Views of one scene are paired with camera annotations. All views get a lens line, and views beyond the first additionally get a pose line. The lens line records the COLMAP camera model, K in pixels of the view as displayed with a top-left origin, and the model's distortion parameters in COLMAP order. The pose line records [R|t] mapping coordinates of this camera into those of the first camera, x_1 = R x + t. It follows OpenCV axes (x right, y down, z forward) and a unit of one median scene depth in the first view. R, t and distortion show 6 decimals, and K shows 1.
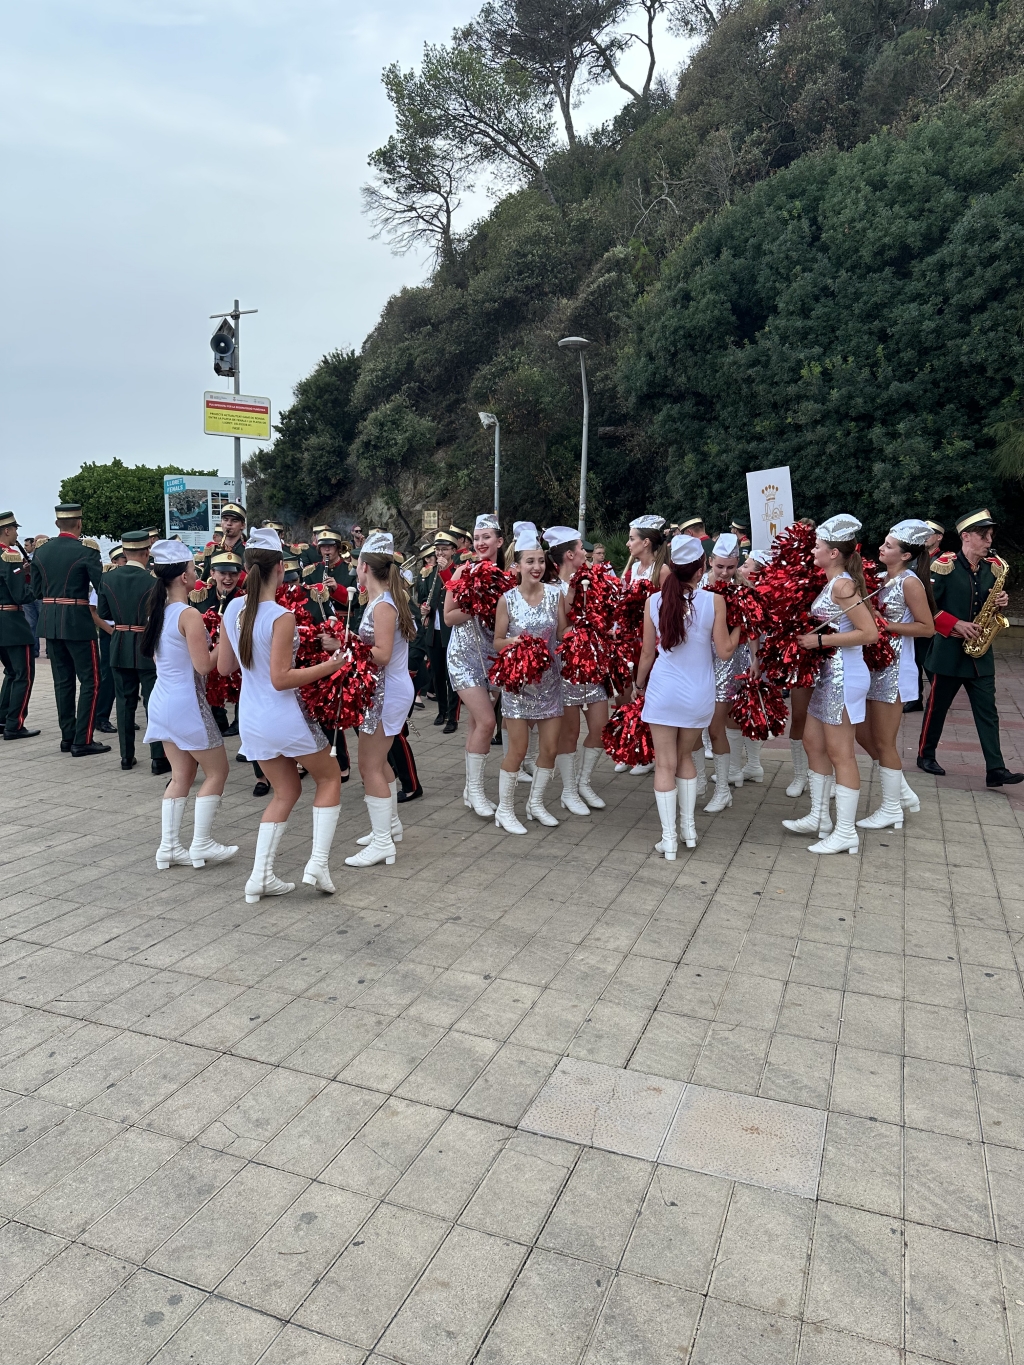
lens RADIAL K [[959.2, 0, 509.4], [0, 959.2, 678.5], [0, 0, 1]] dist [0.002728, -0.013738]
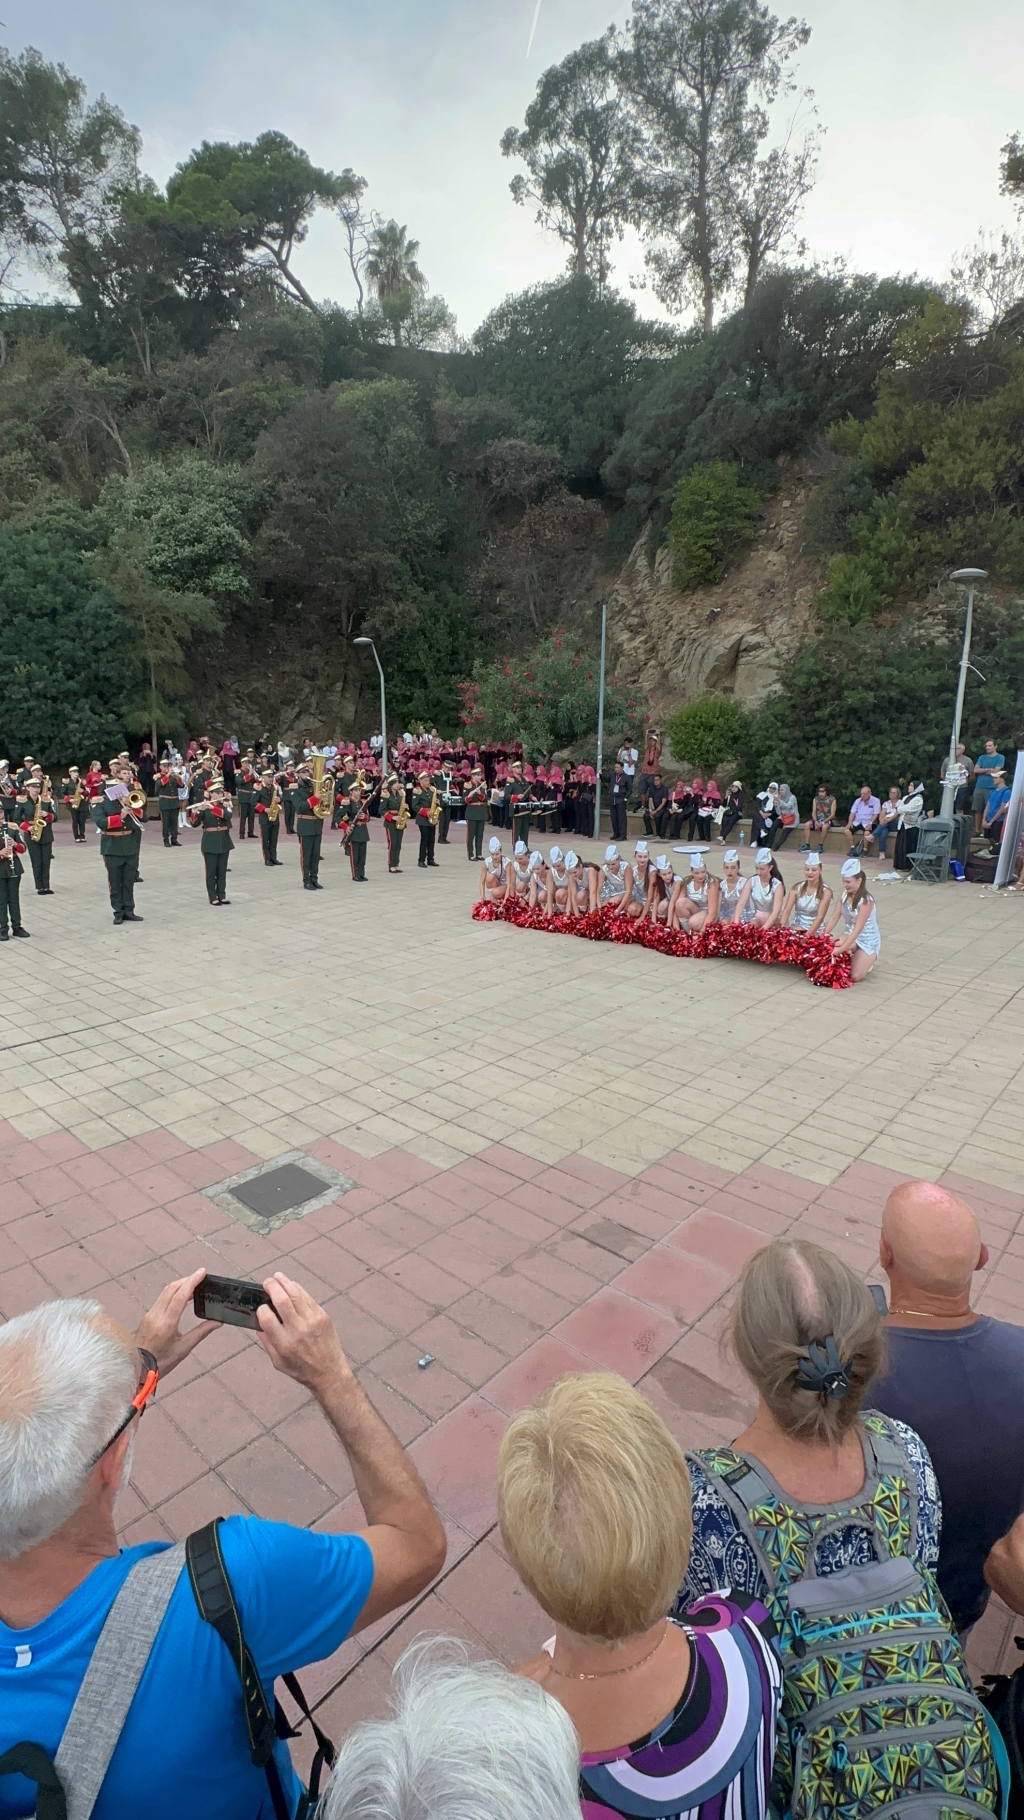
lens RADIAL K [[827.5, 0, 512.0], [0, 827.5, 914.6], [0, 0, 1]] dist [-0.006970, 0.000726]
pose [[0.340585, -0.191242, 0.920559, -0.913763], [0.139666, 0.978523, 0.151611, 0.025996], [-0.929782, 0.076934, 0.359981, -0.399165]]
